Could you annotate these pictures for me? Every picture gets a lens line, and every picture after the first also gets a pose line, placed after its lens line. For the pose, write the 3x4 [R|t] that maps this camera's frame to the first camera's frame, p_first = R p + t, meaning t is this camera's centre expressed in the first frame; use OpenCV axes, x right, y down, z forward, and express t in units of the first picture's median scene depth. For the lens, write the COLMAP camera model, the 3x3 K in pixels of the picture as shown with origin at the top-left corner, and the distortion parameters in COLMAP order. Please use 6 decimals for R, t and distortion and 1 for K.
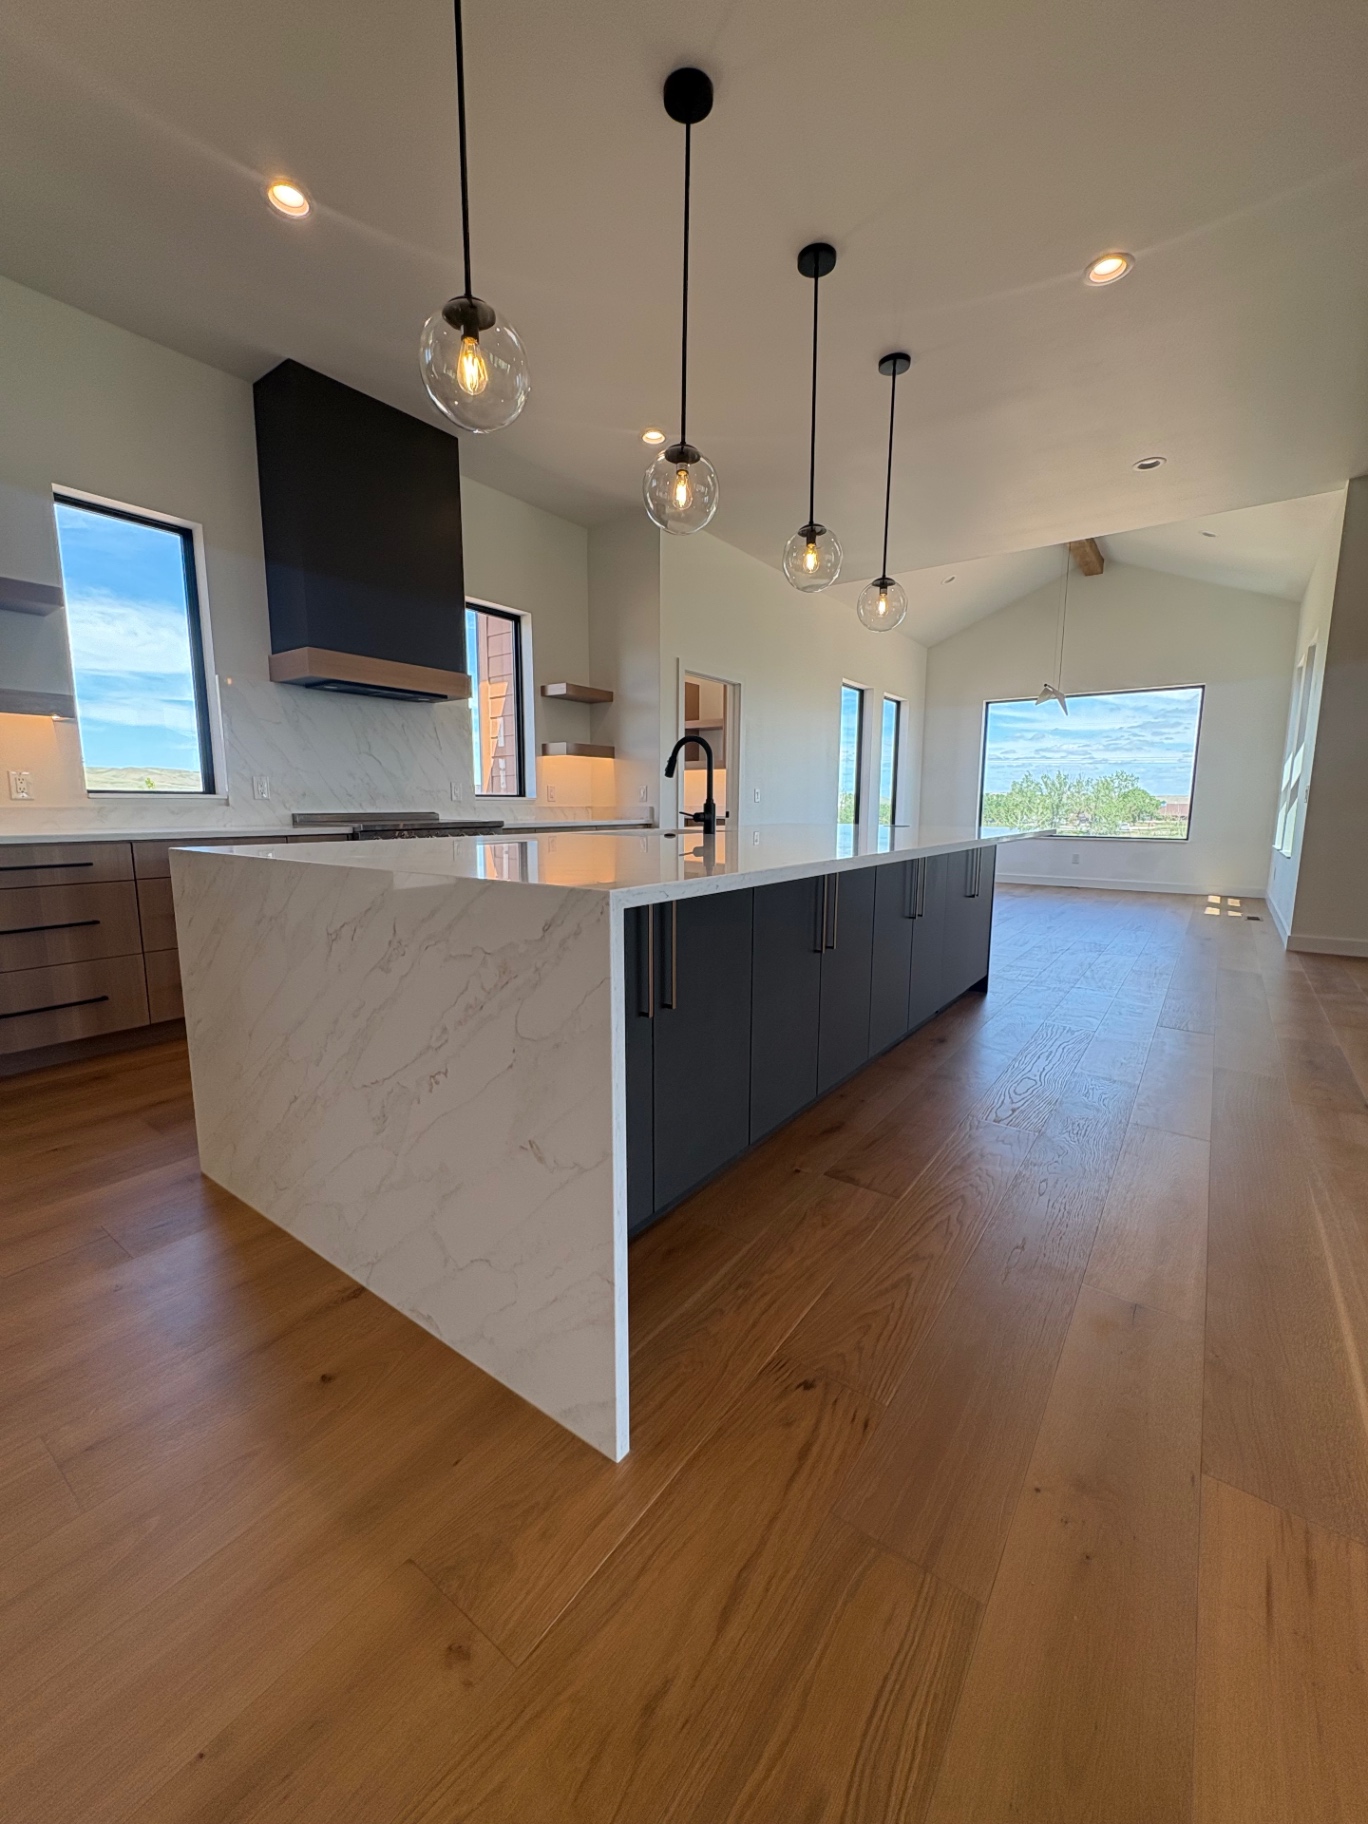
lens RADIAL K [[730.3, 0, 688.0], [0, 730.3, 906.7], [0, 0, 1]] dist [0.001079, 0.000428]
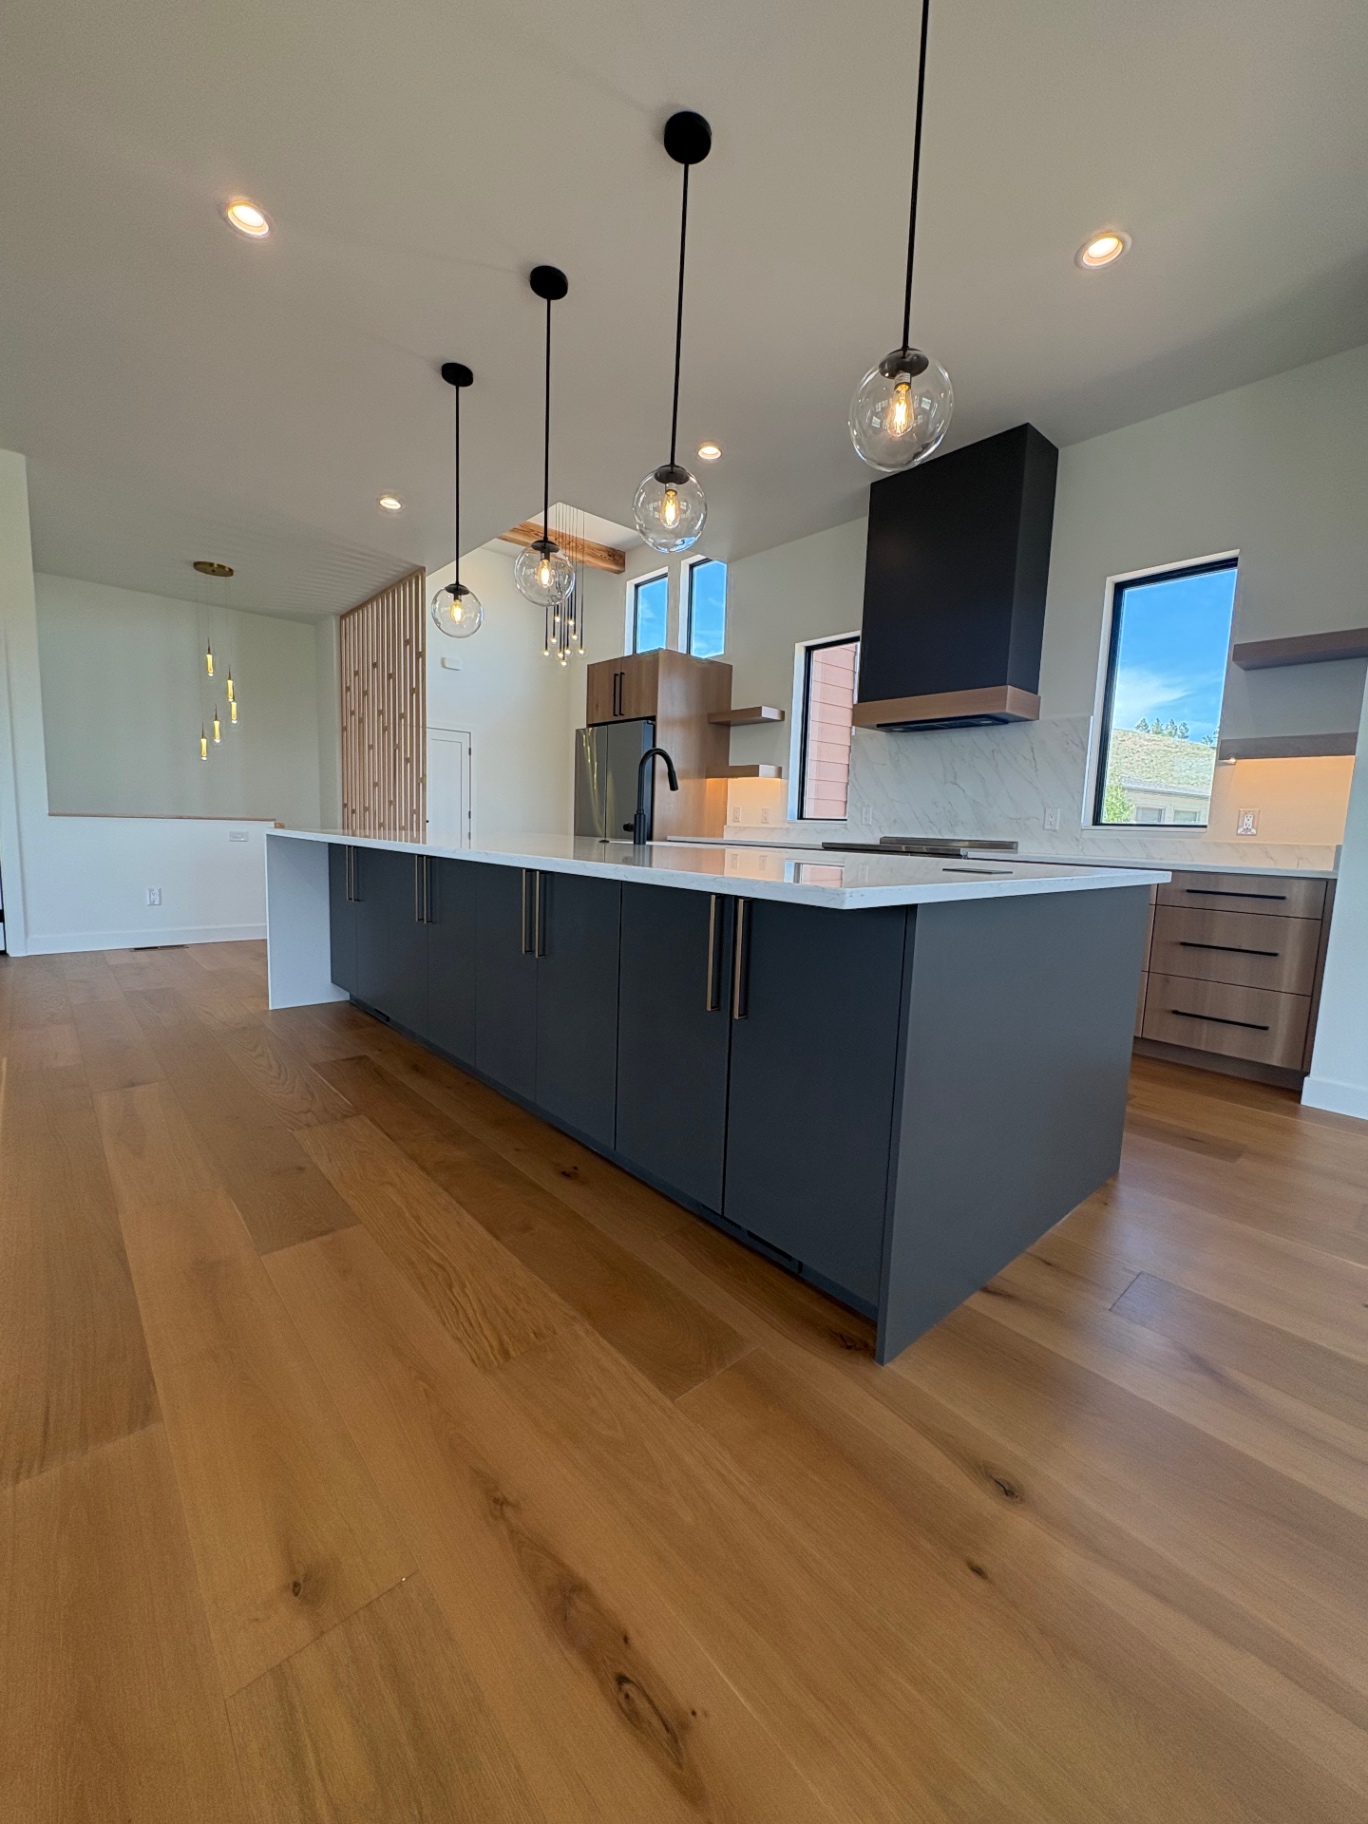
lens RADIAL K [[730.3, 0, 680.9], [0, 730.3, 912.1], [0, 0, 1]] dist [0.001079, 0.000428]
pose [[-0.226808, 0.102714, -0.968508, 0.686562], [-0.172735, 0.974416, 0.143792, -0.112898], [0.958499, 0.199908, -0.203263, 0.881839]]
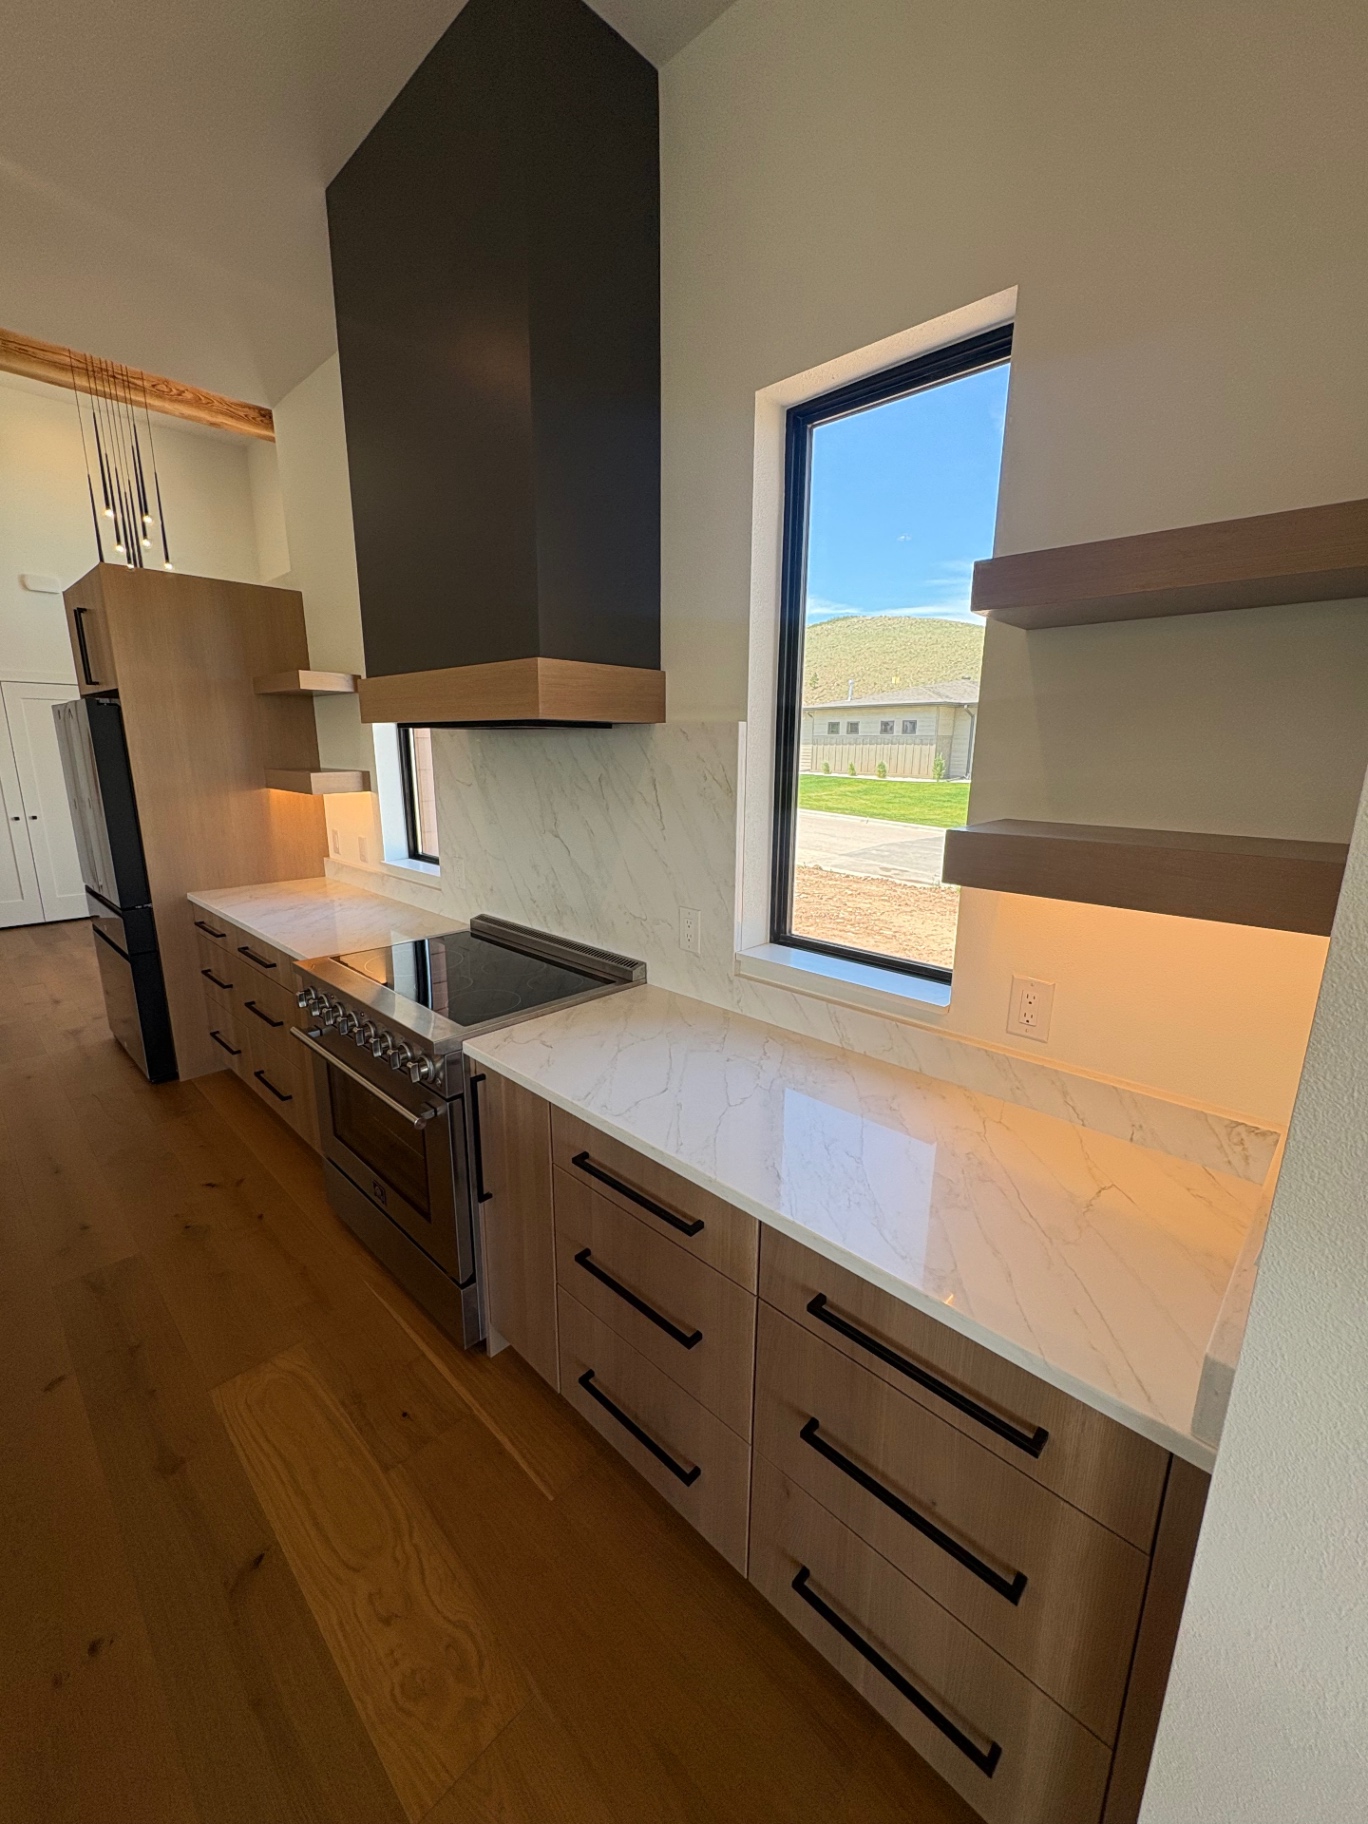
lens RADIAL K [[730.3, 0, 690.3], [0, 730.3, 909.3], [0, 0, 1]] dist [0.001079, 0.000428]
pose [[-0.128838, 0.214533, -0.968182, 0.092411], [-0.147218, 0.961363, 0.232612, -0.298944], [0.980677, 0.172503, -0.092277, 1.168364]]
